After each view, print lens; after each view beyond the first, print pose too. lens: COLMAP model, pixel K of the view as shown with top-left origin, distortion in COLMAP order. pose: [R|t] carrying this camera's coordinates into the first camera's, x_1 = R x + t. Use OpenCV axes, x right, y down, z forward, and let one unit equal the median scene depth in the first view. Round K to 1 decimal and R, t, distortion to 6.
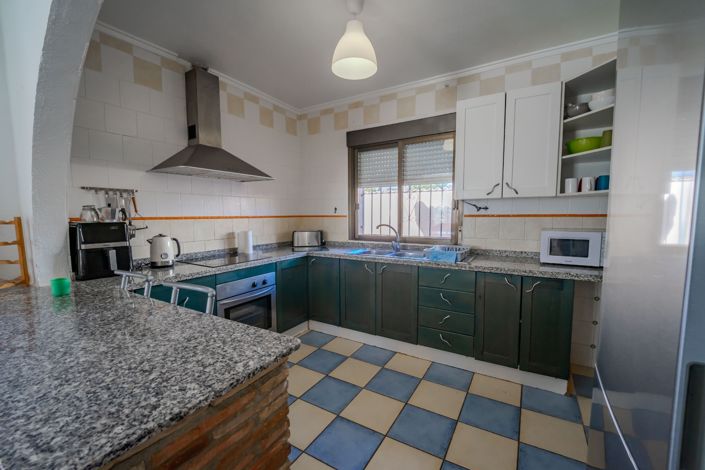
lens RADIAL K [[296.0, 0, 349.7], [0, 296.0, 237.0], [0, 0, 1]] dist [0.002008, -0.001572]
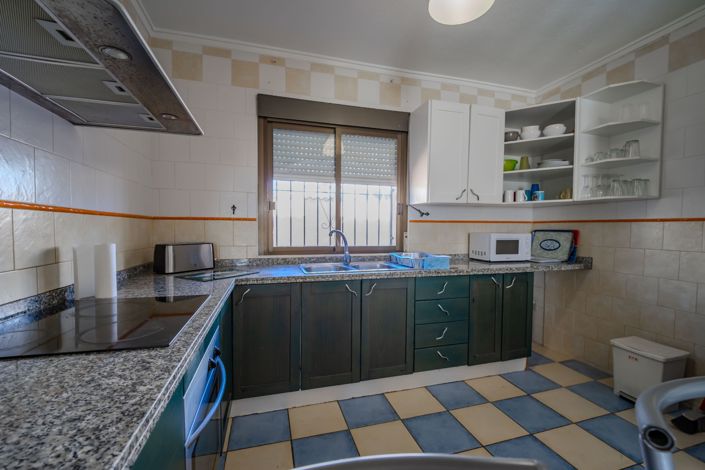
lens RADIAL K [[296.0, 0, 353.8], [0, 296.0, 238.8], [0, 0, 1]] dist [0.002008, -0.001572]
pose [[0.669724, -0.013398, 0.742489, -0.447147], [0.050441, 0.998349, -0.027483, 0.002599], [-0.740895, 0.055858, 0.669294, 0.497223]]
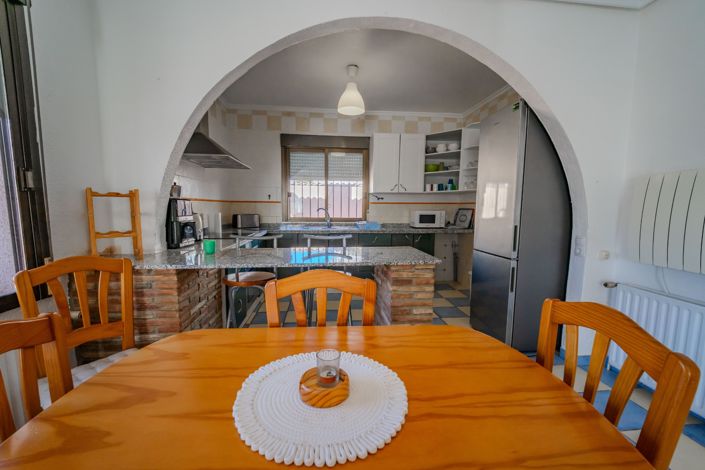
lens RADIAL K [[296.0, 0, 355.9], [0, 296.0, 241.2], [0, 0, 1]] dist [0.002008, -0.001572]
pose [[0.791899, -0.057341, 0.607954, -0.657977], [0.035919, 0.998232, 0.047365, 0.056423], [-0.609595, -0.015671, 0.792558, -0.220510]]
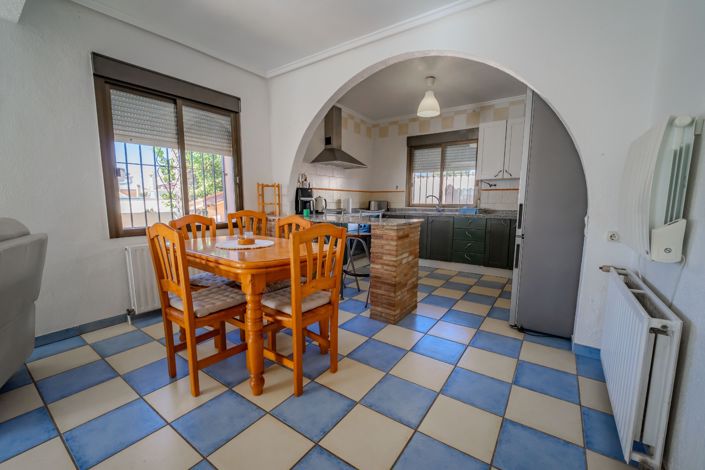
lens RADIAL K [[296.0, 0, 349.5], [0, 296.0, 237.2], [0, 0, 1]] dist [0.002008, -0.001572]
pose [[0.997642, 0.020441, -0.065515, -0.242743], [-0.017667, 0.998934, 0.042652, 0.135889], [0.066317, -0.041394, 0.996940, -0.724935]]
